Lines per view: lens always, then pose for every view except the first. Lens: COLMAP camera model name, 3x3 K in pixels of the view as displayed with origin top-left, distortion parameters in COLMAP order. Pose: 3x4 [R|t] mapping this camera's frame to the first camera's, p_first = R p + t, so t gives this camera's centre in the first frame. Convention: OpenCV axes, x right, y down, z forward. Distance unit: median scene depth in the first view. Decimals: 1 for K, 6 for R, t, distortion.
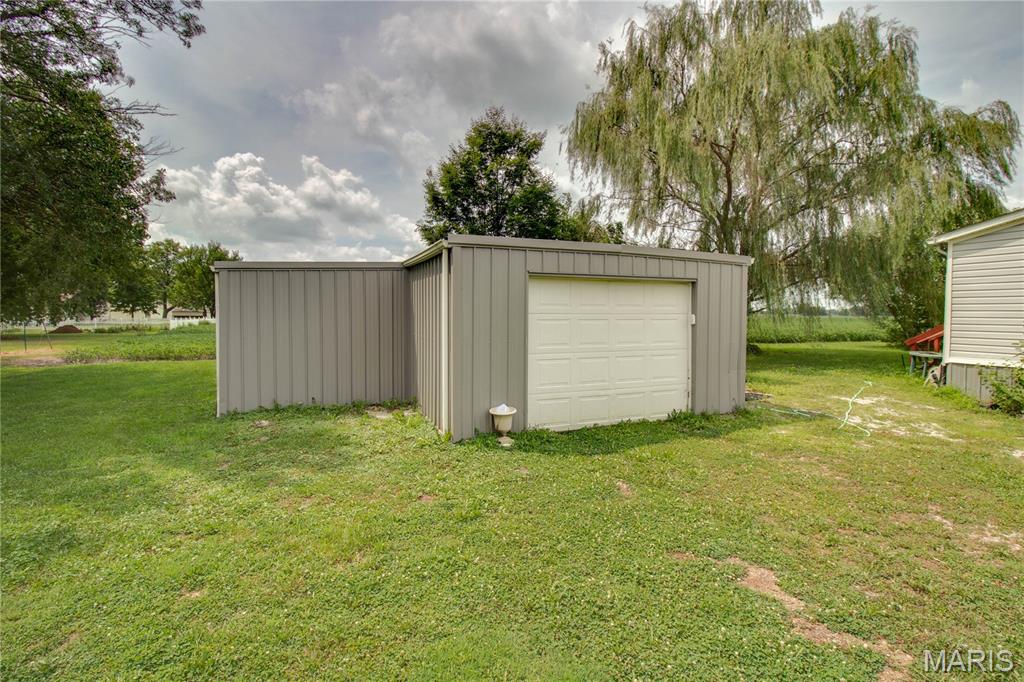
lens RADIAL K [[482.1, 0, 512.1], [0, 482.1, 329.4], [0, 0, 1]] dist [-0.002663, -0.000494]
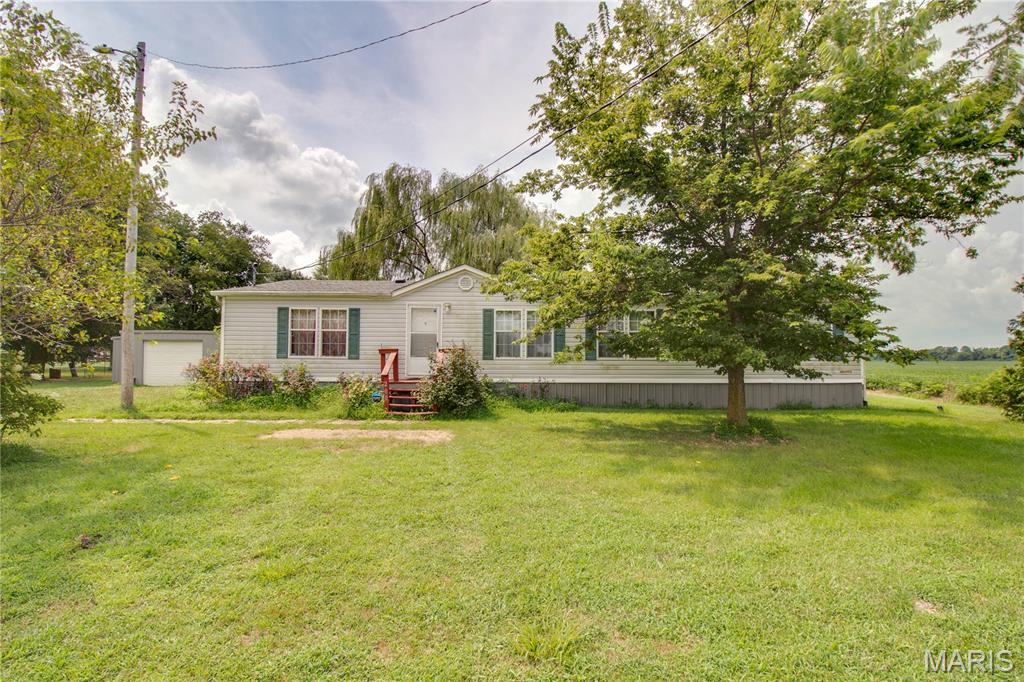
lens RADIAL K [[492.0, 0, 514.5], [0, 492.0, 360.7], [0, 0, 1]] dist [0.003406, 0.000370]
pose [[0.914422, -0.001136, -0.404760, 1.290468], [-0.009308, 0.999673, -0.023832, 0.031930], [0.404654, 0.025560, 0.914112, -0.395797]]
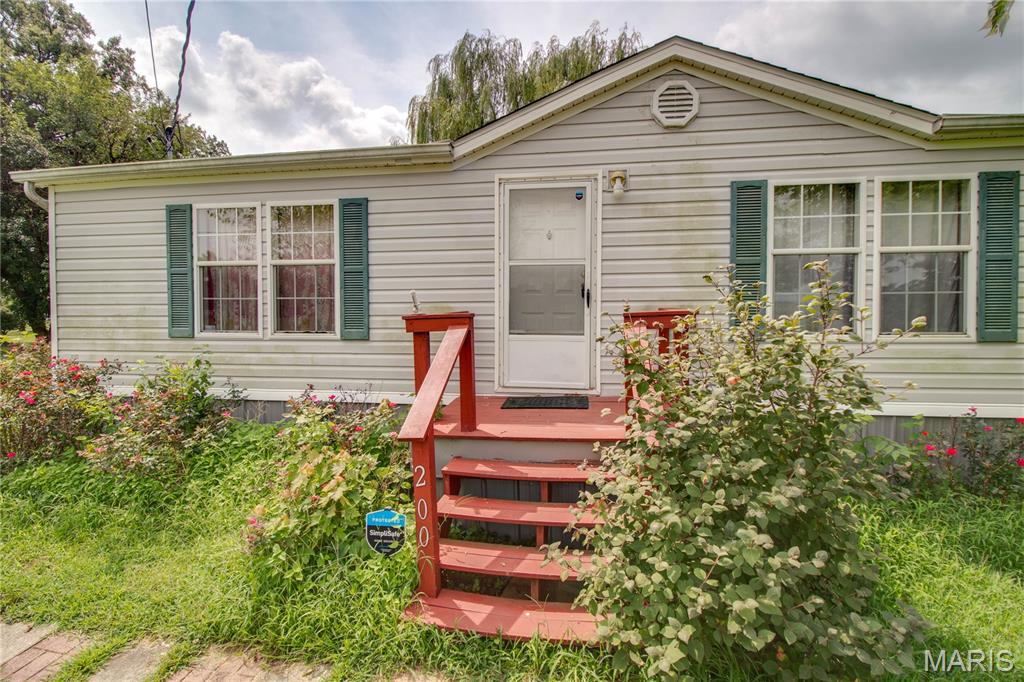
lens RADIAL K [[487.2, 0, 520.3], [0, 487.2, 328.1], [0, 0, 1]] dist [0.004905, -0.015157]
pose [[0.848105, 0.005962, -0.529795, 0.998075], [-0.002158, 0.999967, 0.007799, 0.006199], [0.529824, -0.005471, 0.848090, -0.008686]]
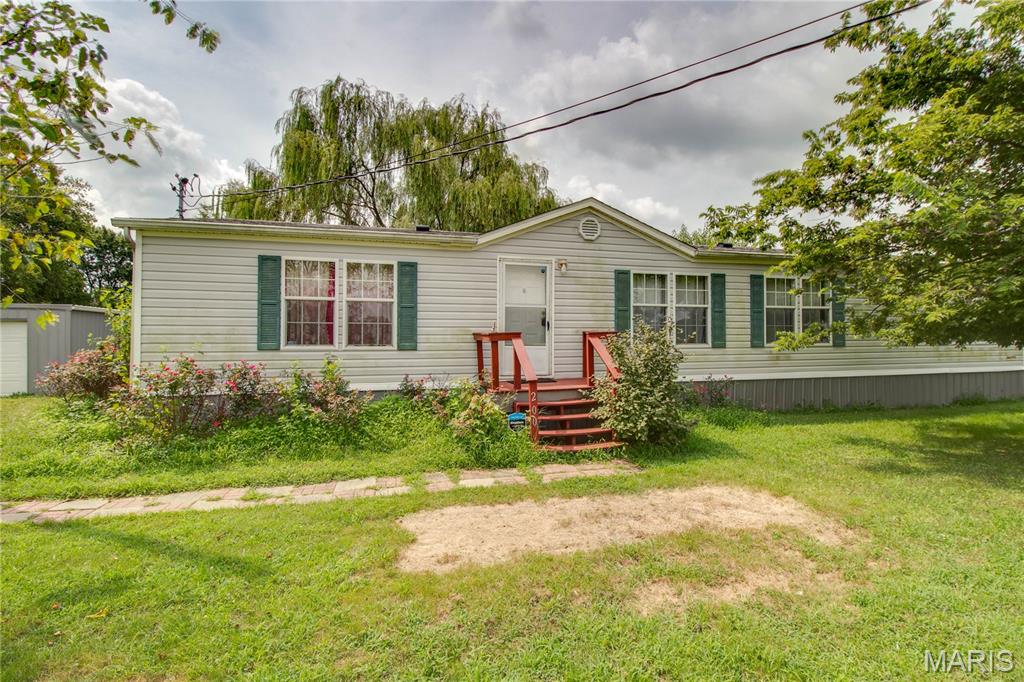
lens RADIAL K [[518.4, 0, 549.0], [0, 518.4, 345.8], [0, 0, 1]] dist [0.003817, -0.000270]
pose [[0.992054, -0.011274, -0.125305, 0.960047], [0.008482, 0.999704, -0.022794, 0.021978], [0.125525, 0.021550, 0.991856, -0.253528]]
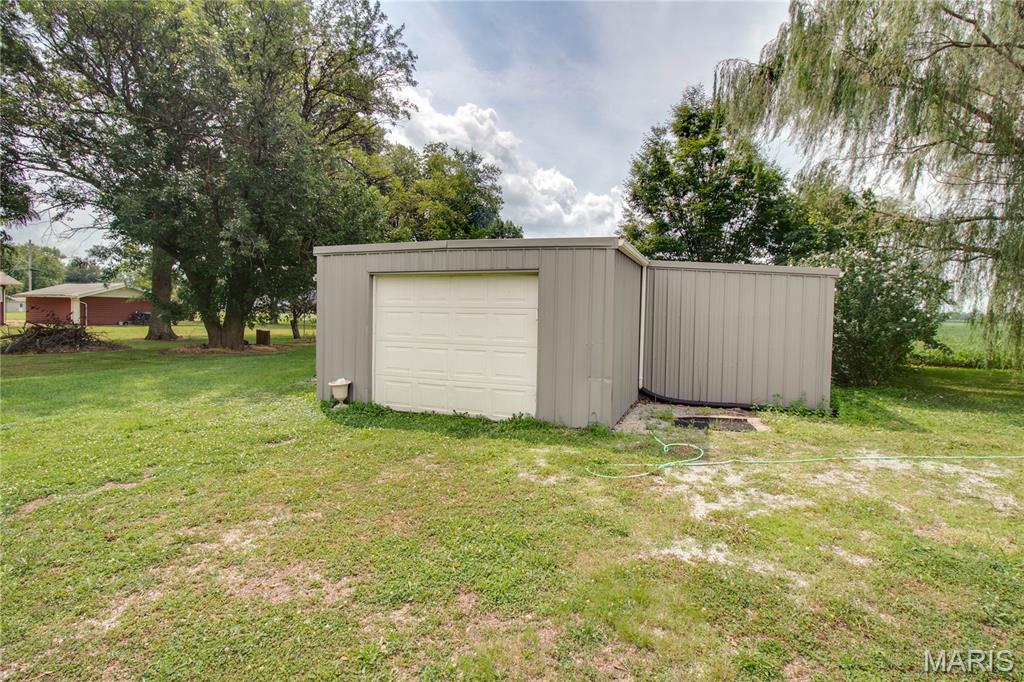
lens RADIAL K [[487.2, 0, 520.3], [0, 487.2, 328.1], [0, 0, 1]] dist [0.004905, -0.015157]
pose [[0.725677, 0.026486, -0.687526, 0.362778], [-0.034534, 0.999401, 0.002051, 0.001781], [0.687169, 0.022255, 0.726157, 0.121896]]
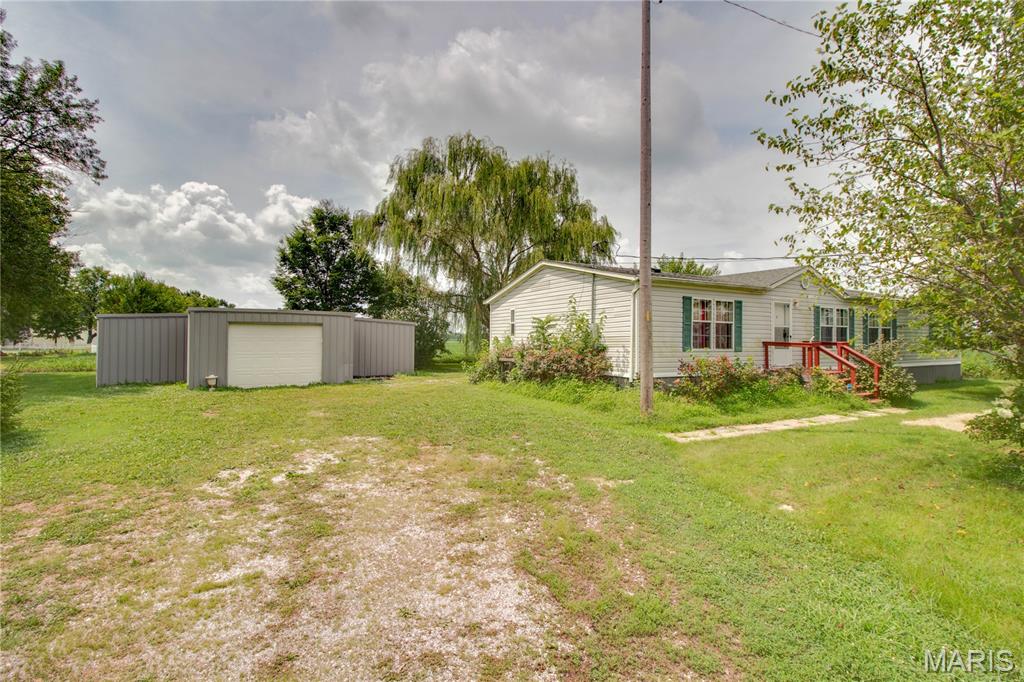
lens RADIAL K [[487.2, 0, 520.3], [0, 487.2, 328.1], [0, 0, 1]] dist [0.004905, -0.015157]
pose [[0.995199, 0.000627, 0.097867, 0.403340], [0.004716, 0.998511, -0.054353, 0.017894], [-0.097755, 0.054554, 0.993714, -0.510372]]
